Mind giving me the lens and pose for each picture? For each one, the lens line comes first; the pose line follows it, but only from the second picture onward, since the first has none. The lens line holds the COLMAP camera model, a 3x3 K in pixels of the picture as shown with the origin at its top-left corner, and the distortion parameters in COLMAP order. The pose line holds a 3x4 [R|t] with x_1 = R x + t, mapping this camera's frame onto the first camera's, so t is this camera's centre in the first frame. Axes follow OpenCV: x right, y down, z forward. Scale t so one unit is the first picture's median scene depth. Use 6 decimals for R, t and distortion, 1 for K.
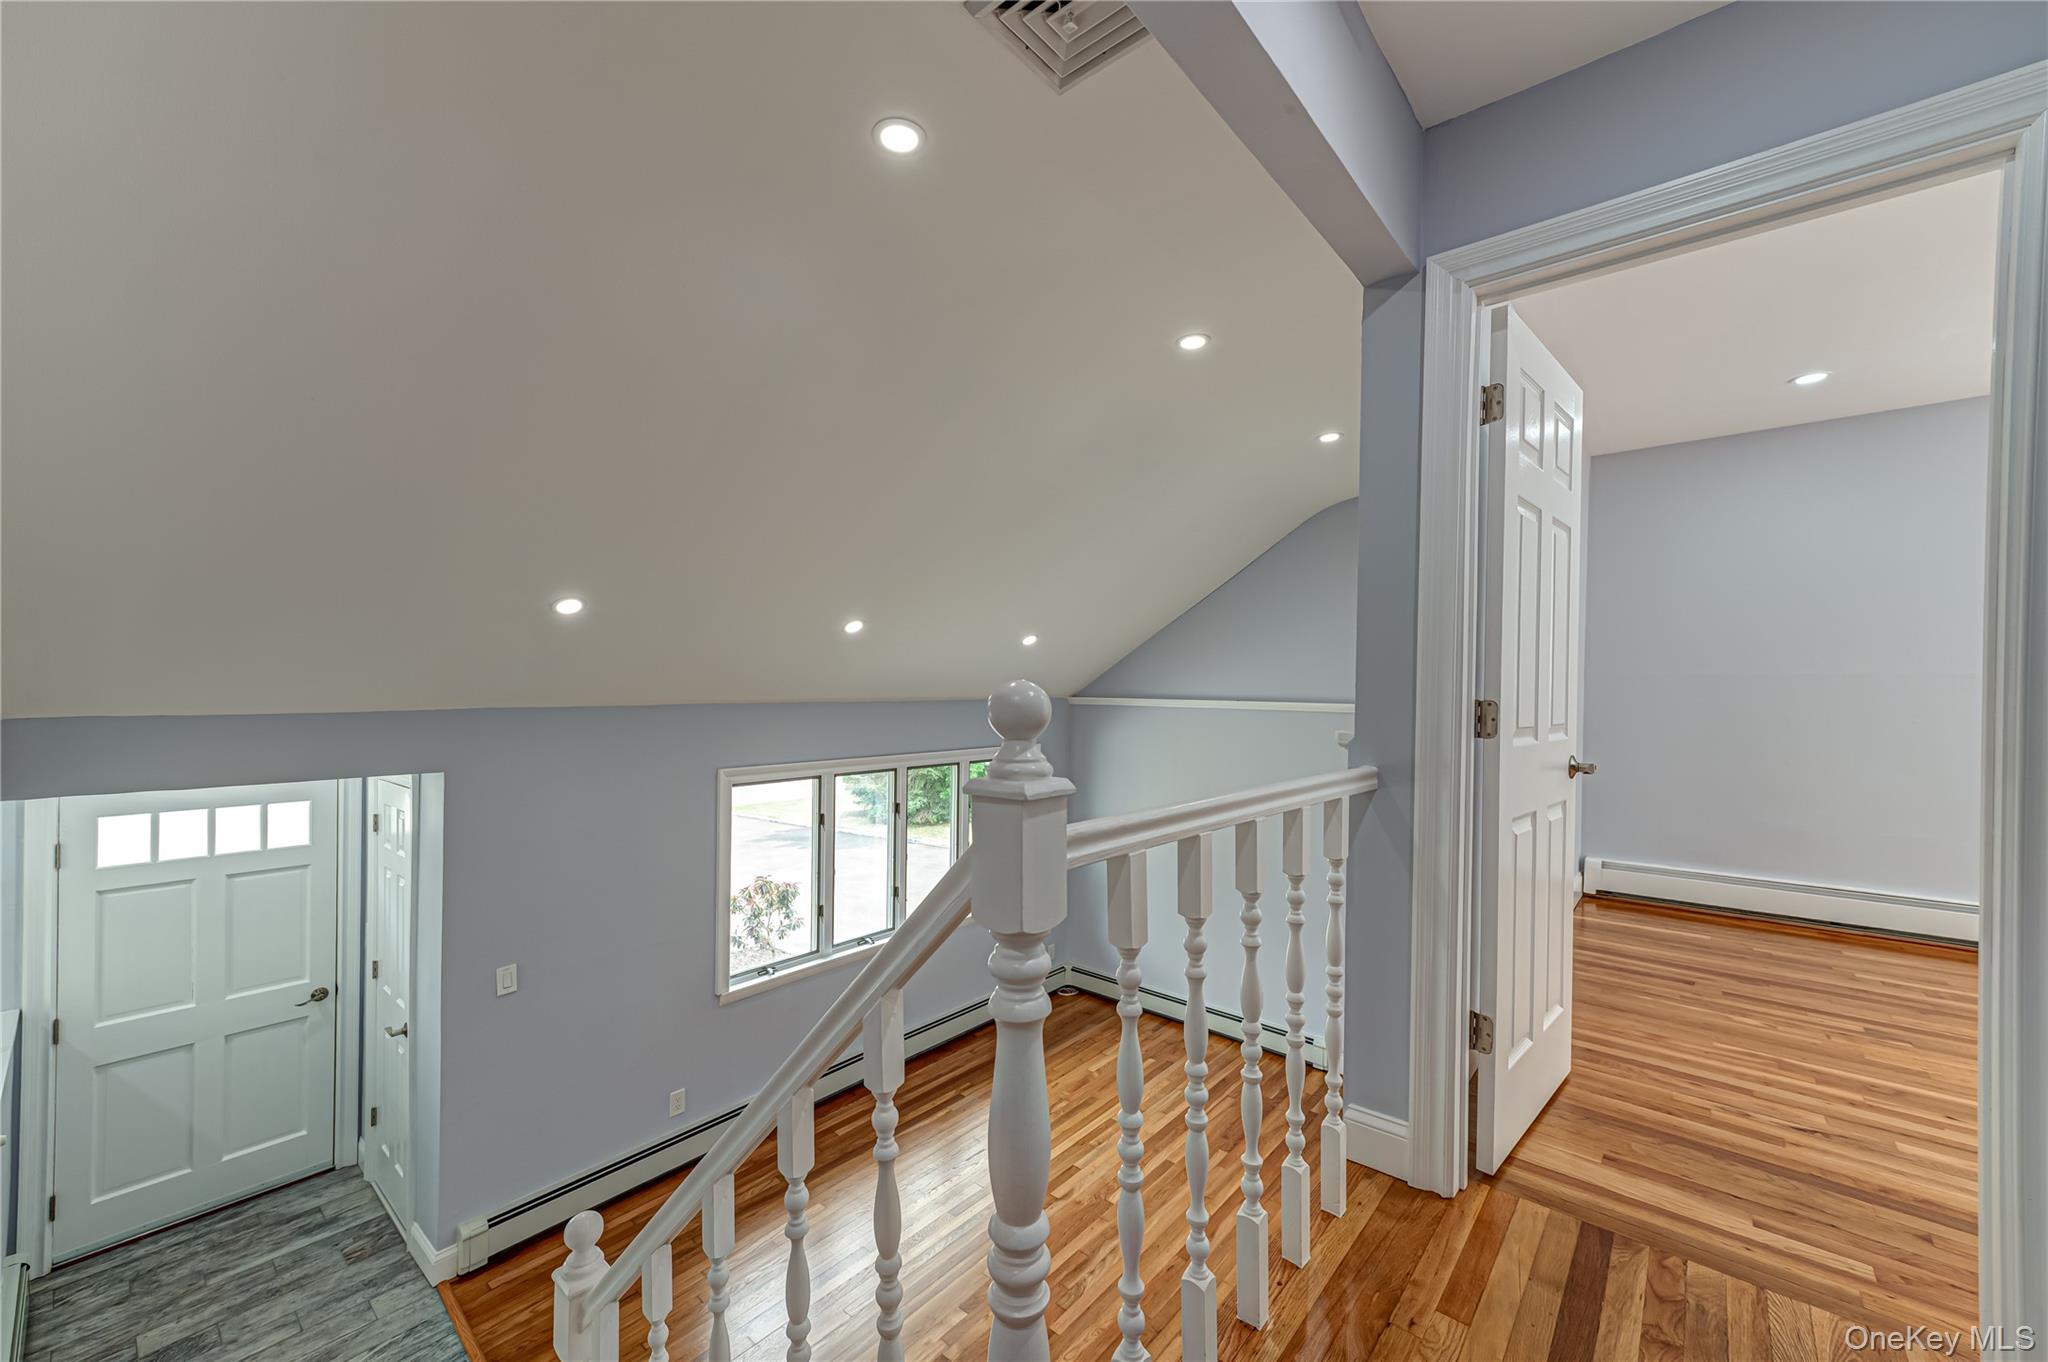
lens RADIAL K [[799.6, 0, 1018.9], [0, 799.6, 691.8], [0, 0, 1]] dist [0.012750, 0.000826]
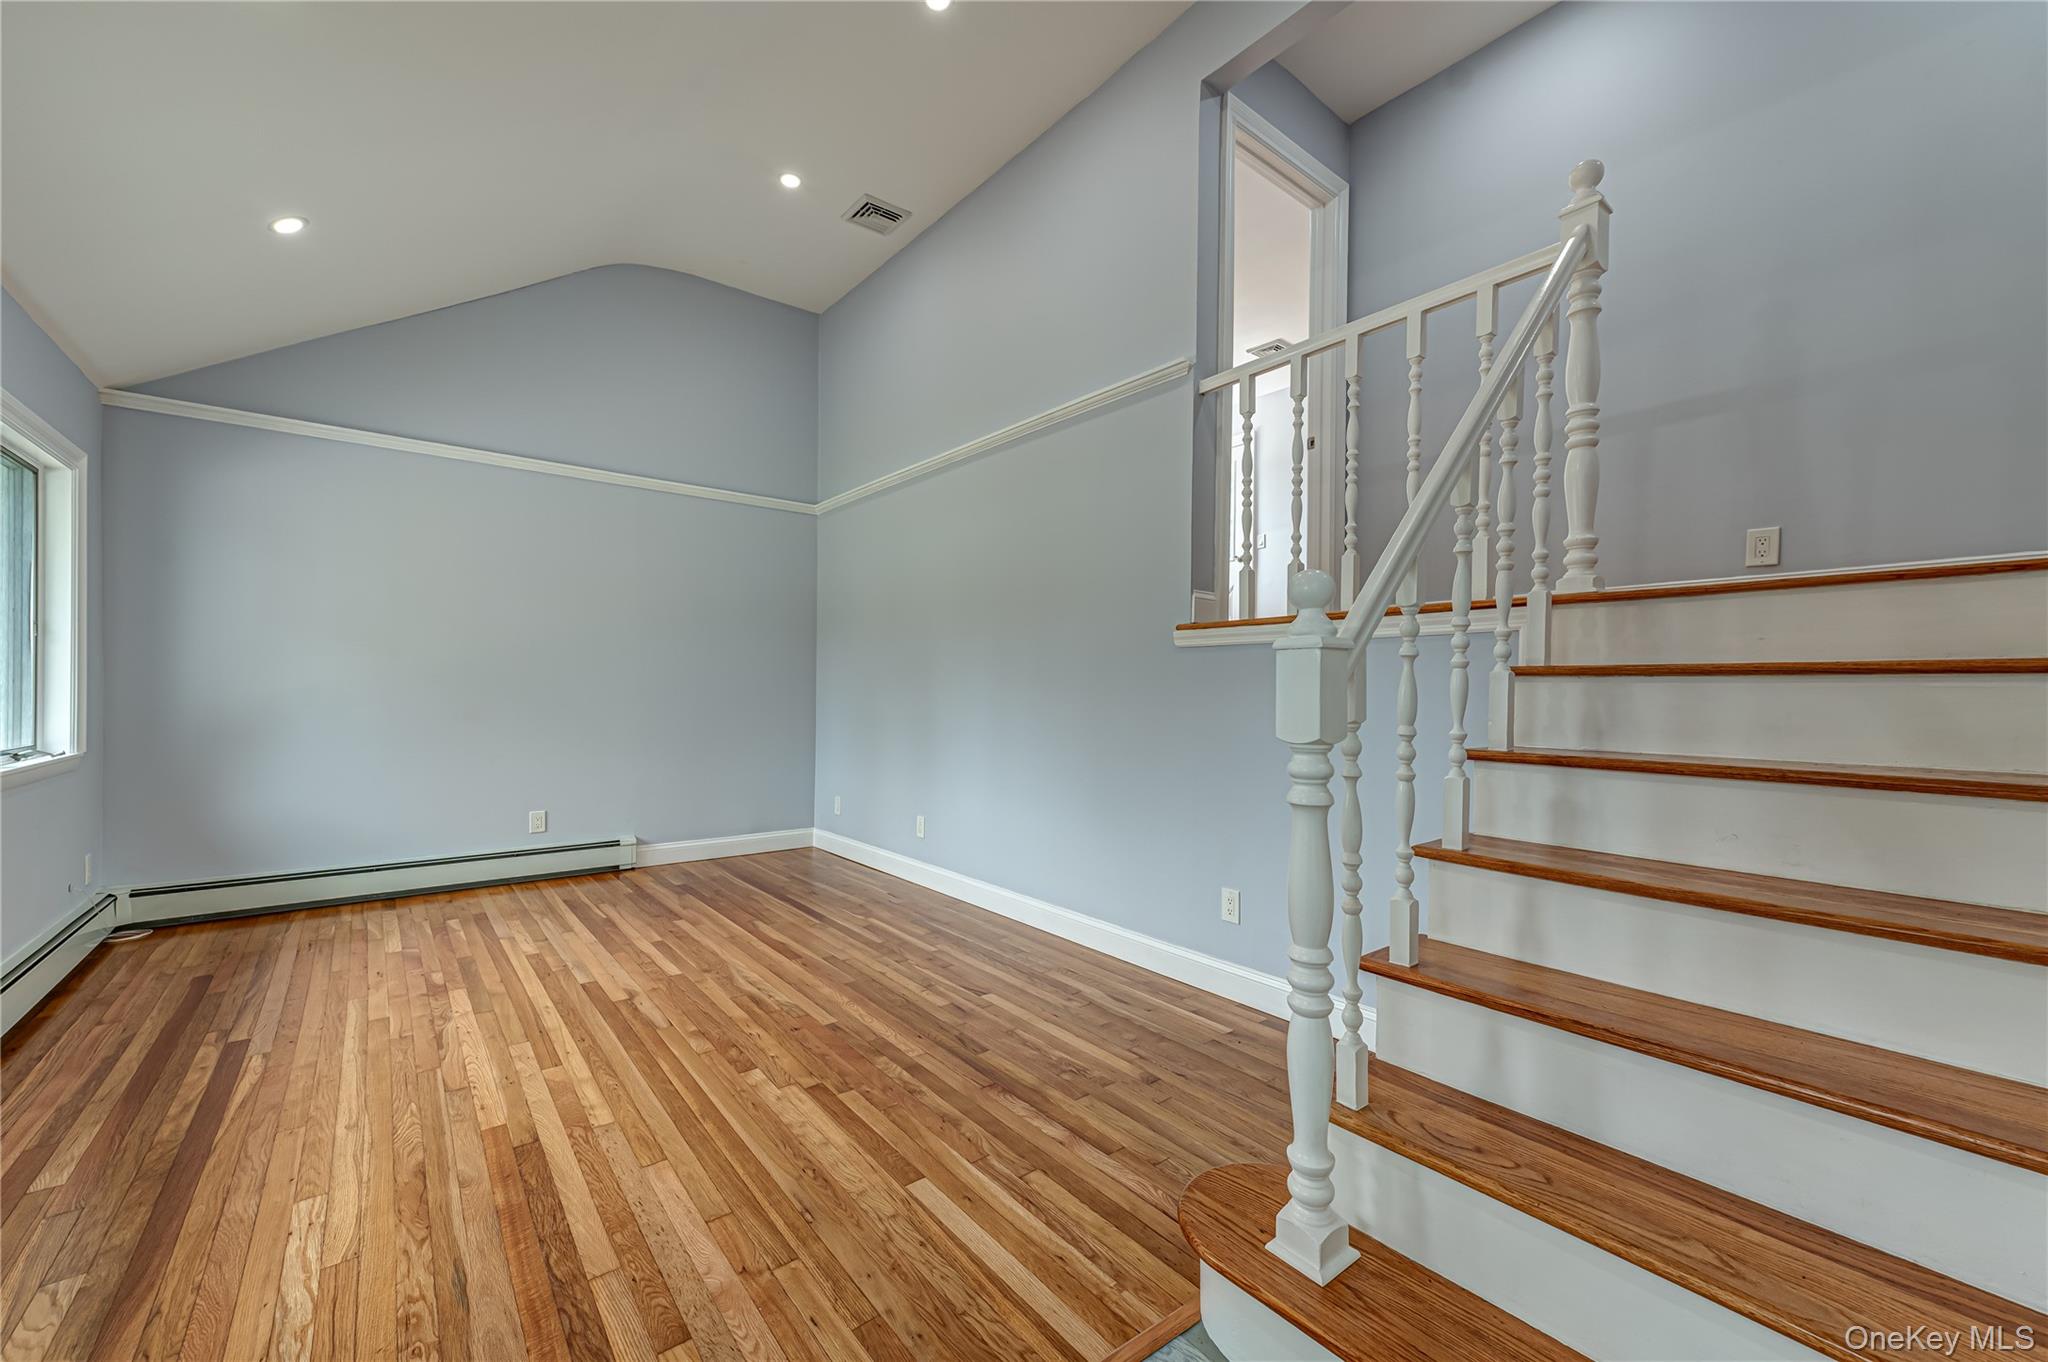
lens RADIAL K [[799.6, 0, 1018.9], [0, 799.6, 691.8], [0, 0, 1]] dist [0.012750, 0.000826]
pose [[0.187092, -0.013269, 0.982253, -0.631611], [0.002692, 0.999912, 0.012995, 0.356600], [-0.982339, 0.000213, 0.187112, 0.535291]]
